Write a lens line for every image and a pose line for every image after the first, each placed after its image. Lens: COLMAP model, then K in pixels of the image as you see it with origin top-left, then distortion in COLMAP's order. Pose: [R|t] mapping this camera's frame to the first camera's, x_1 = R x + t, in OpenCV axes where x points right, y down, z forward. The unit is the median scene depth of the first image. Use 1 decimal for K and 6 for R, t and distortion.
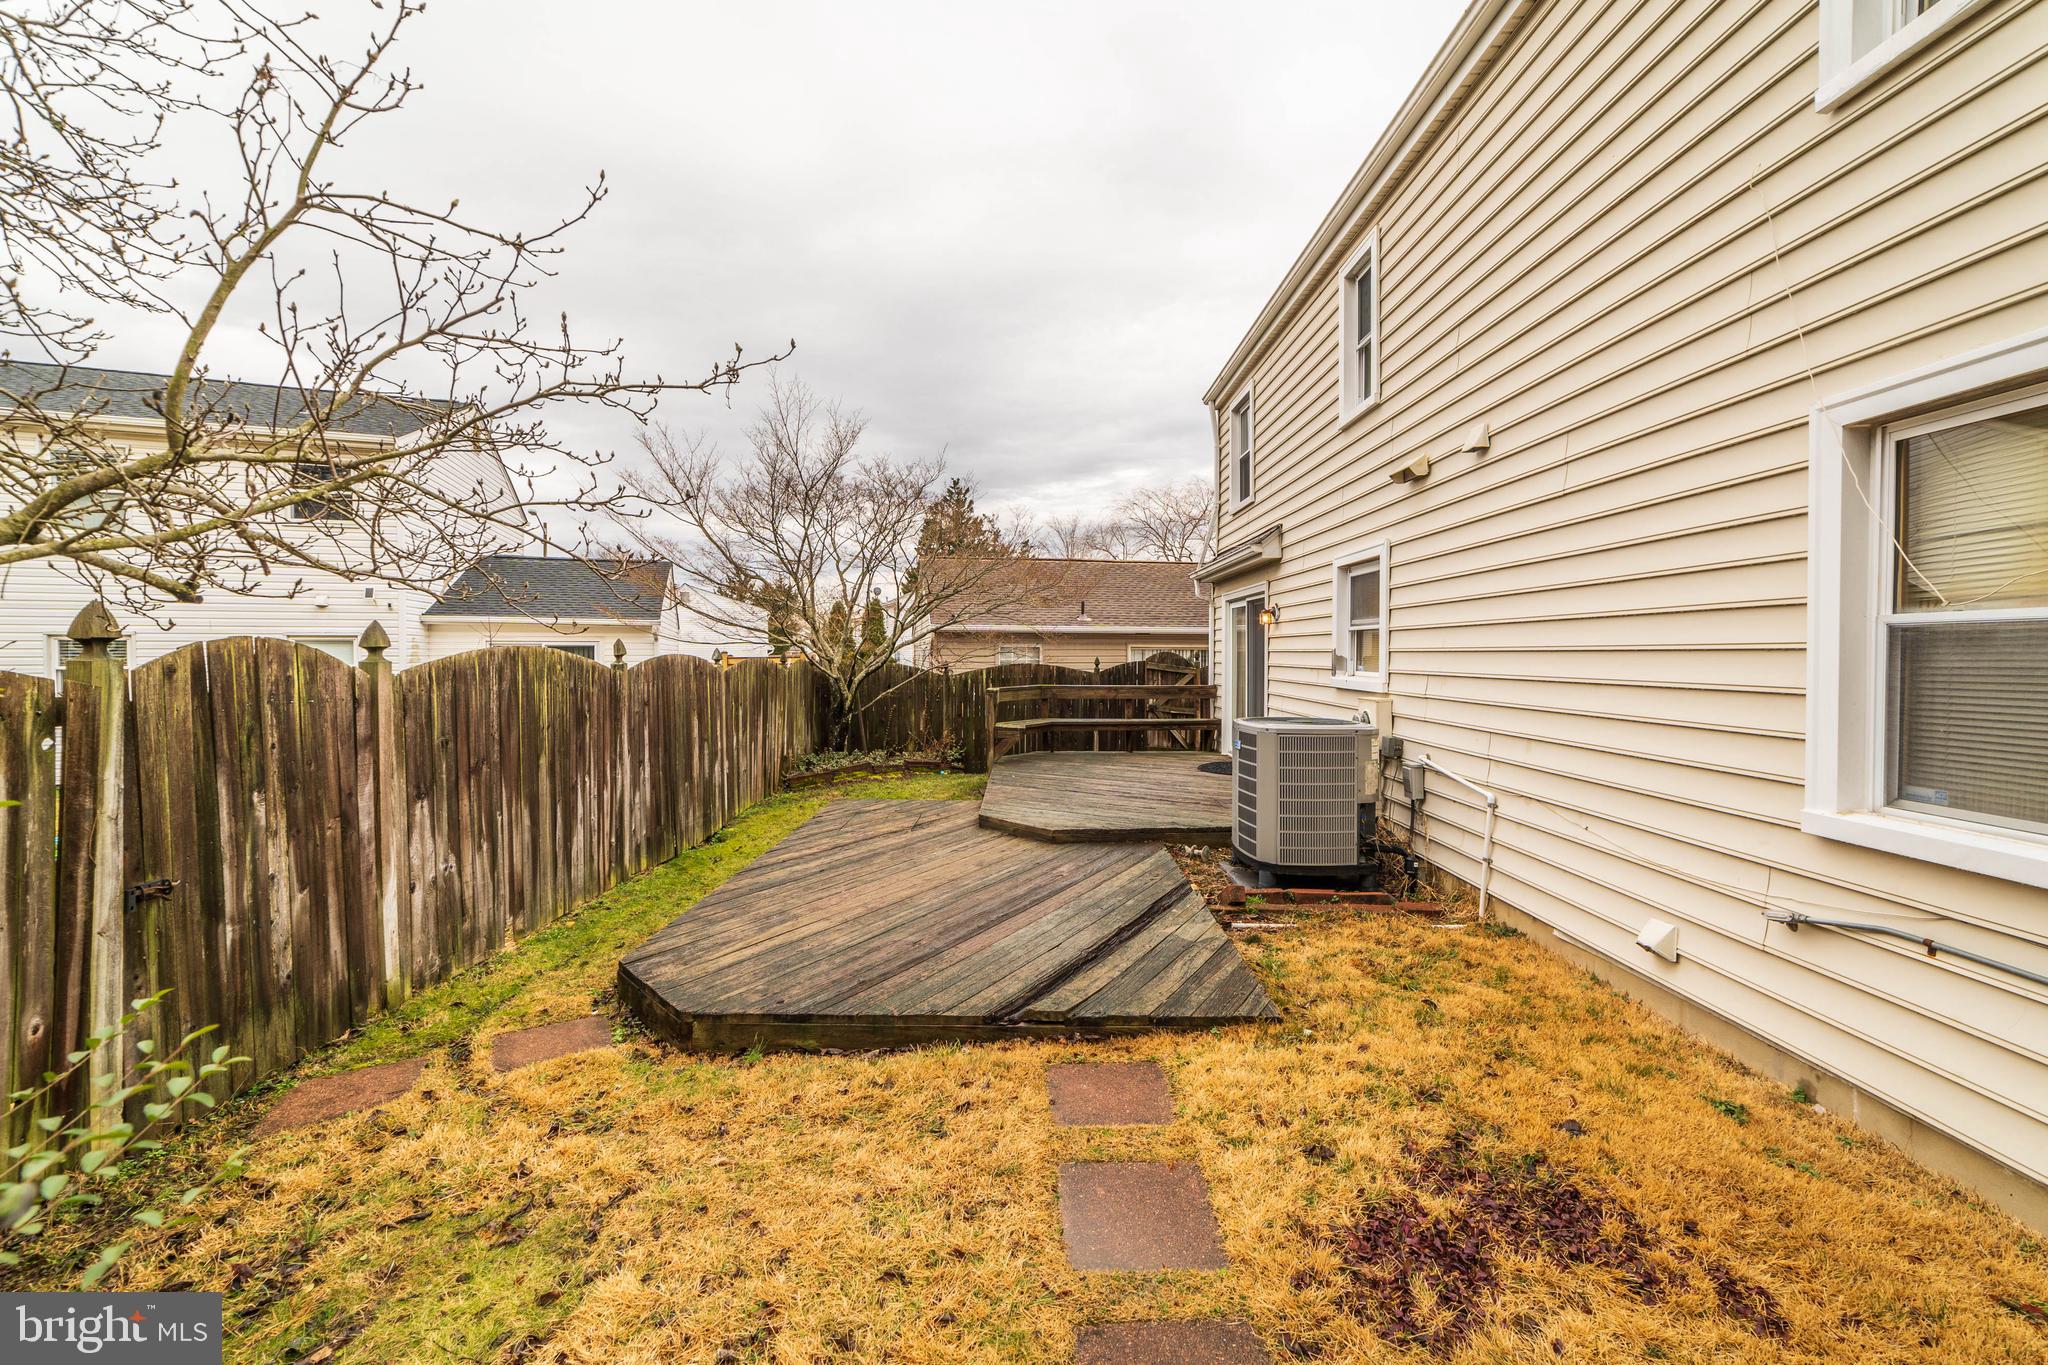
lens RADIAL K [[806.5, 0, 1021.9], [0, 806.5, 669.5], [0, 0, 1]] dist [-0.003062, 0.000027]
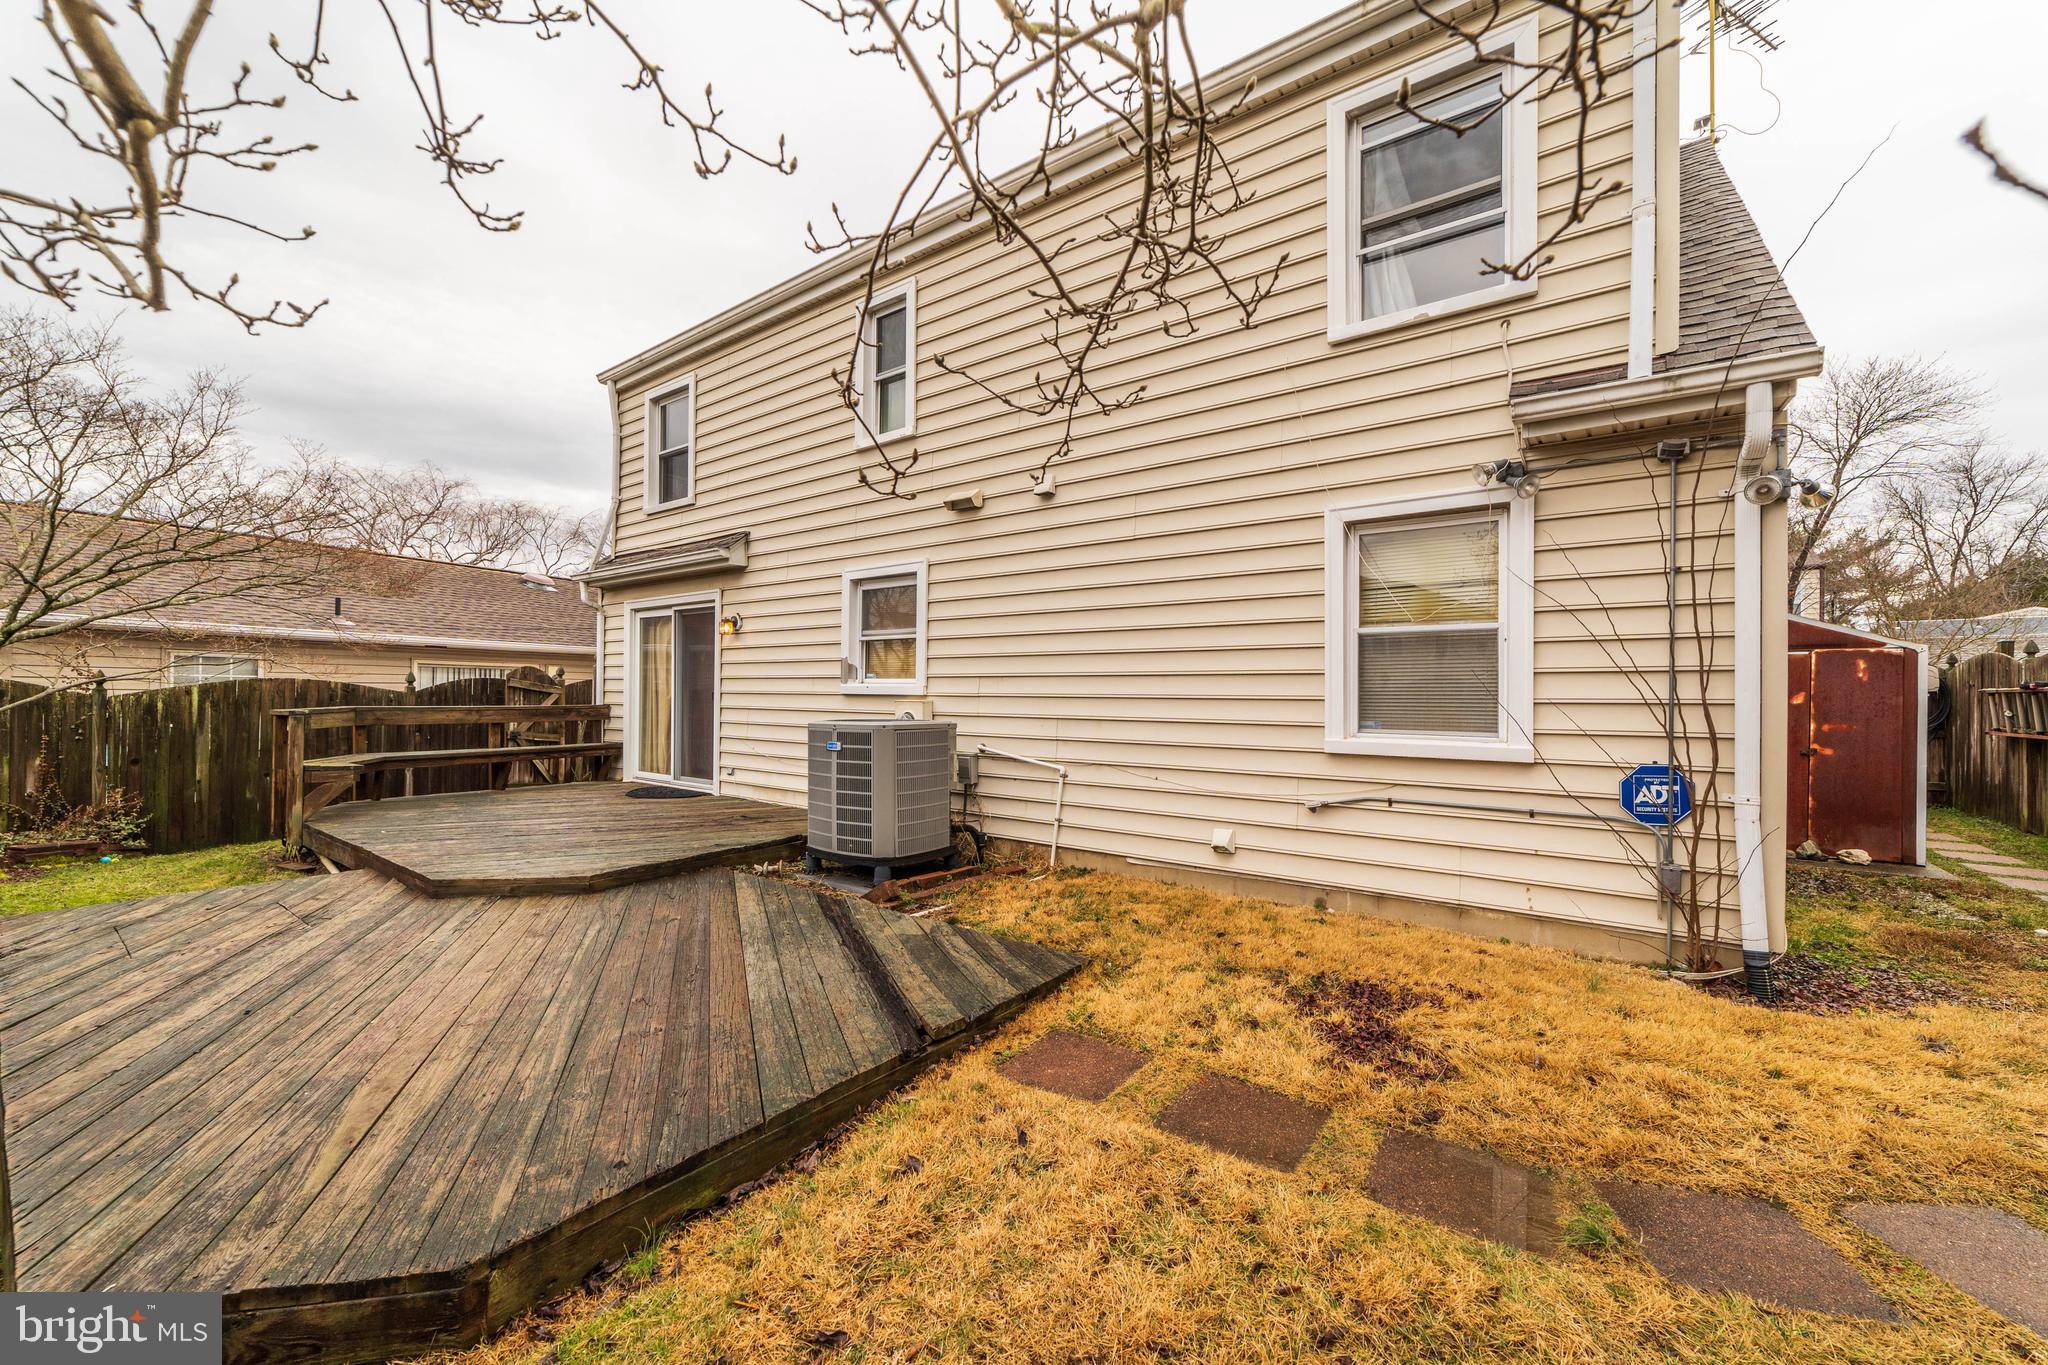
lens RADIAL K [[793.7, 0, 1030.0], [0, 793.7, 692.0], [0, 0, 1]] dist [-0.023590, 0.013557]
pose [[0.584038, 0.004972, 0.811711, -0.407814], [0.009452, 0.999872, -0.012925, 0.046259], [-0.811671, 0.015221, 0.583916, 0.271009]]
